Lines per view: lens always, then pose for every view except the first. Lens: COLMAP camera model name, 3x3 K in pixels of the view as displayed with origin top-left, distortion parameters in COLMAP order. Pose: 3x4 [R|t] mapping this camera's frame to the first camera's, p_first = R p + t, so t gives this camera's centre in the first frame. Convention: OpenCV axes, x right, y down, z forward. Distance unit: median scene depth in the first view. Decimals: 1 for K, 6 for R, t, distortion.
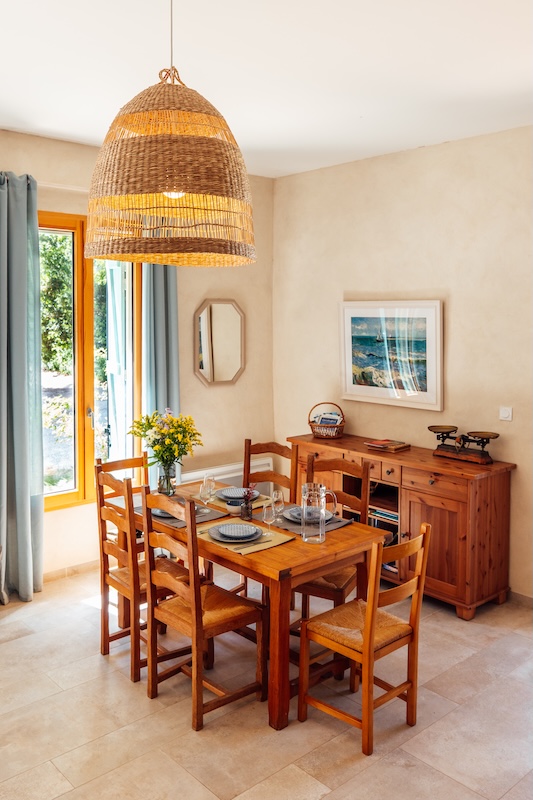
lens RADIAL K [[658.7, 0, 262.6], [0, 658.7, 397.9], [0, 0, 1]] dist [-0.010739, 0.002073]
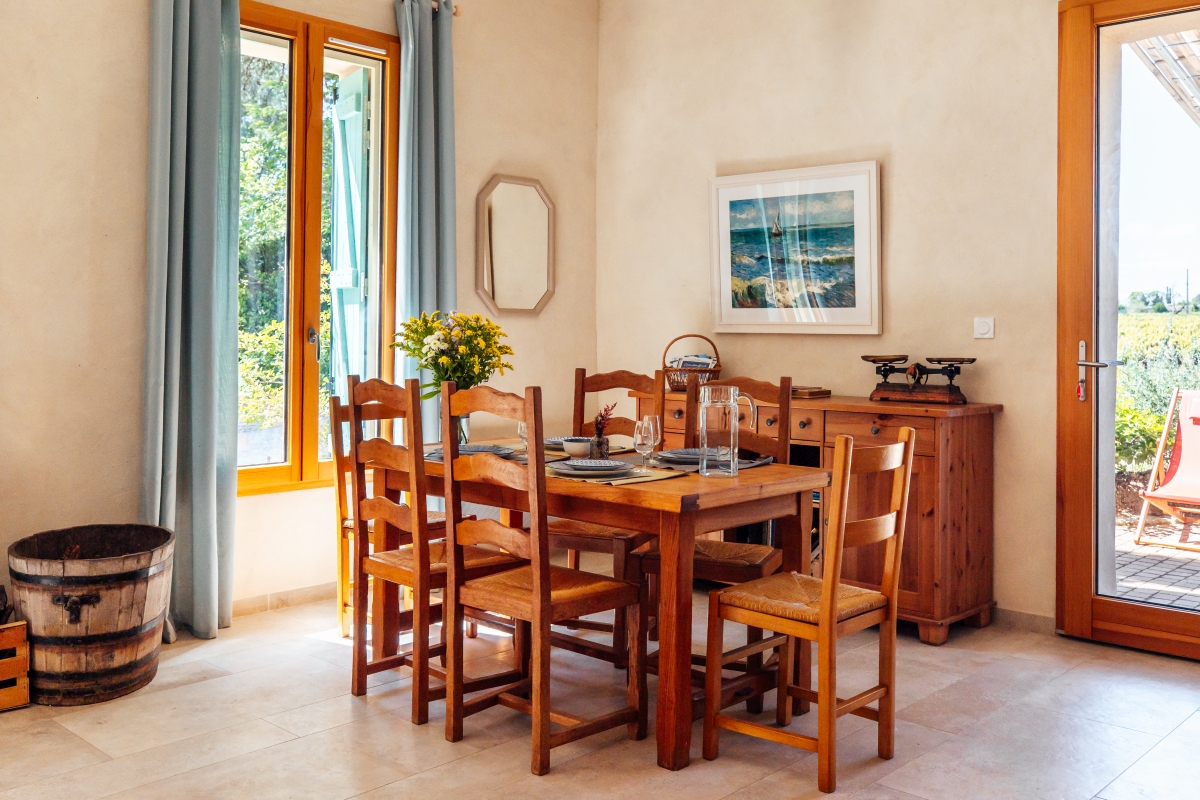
lens RADIAL K [[1057.3, 0, 605.7], [0, 1057.3, 403.2], [0, 0, 1]] dist [-0.018801, 0.006538]
pose [[0.996028, 0.004764, 0.088913, -0.093058], [0.000137, 0.998484, -0.055037, 0.160637], [-0.089041, 0.054830, 0.994518, 0.013520]]
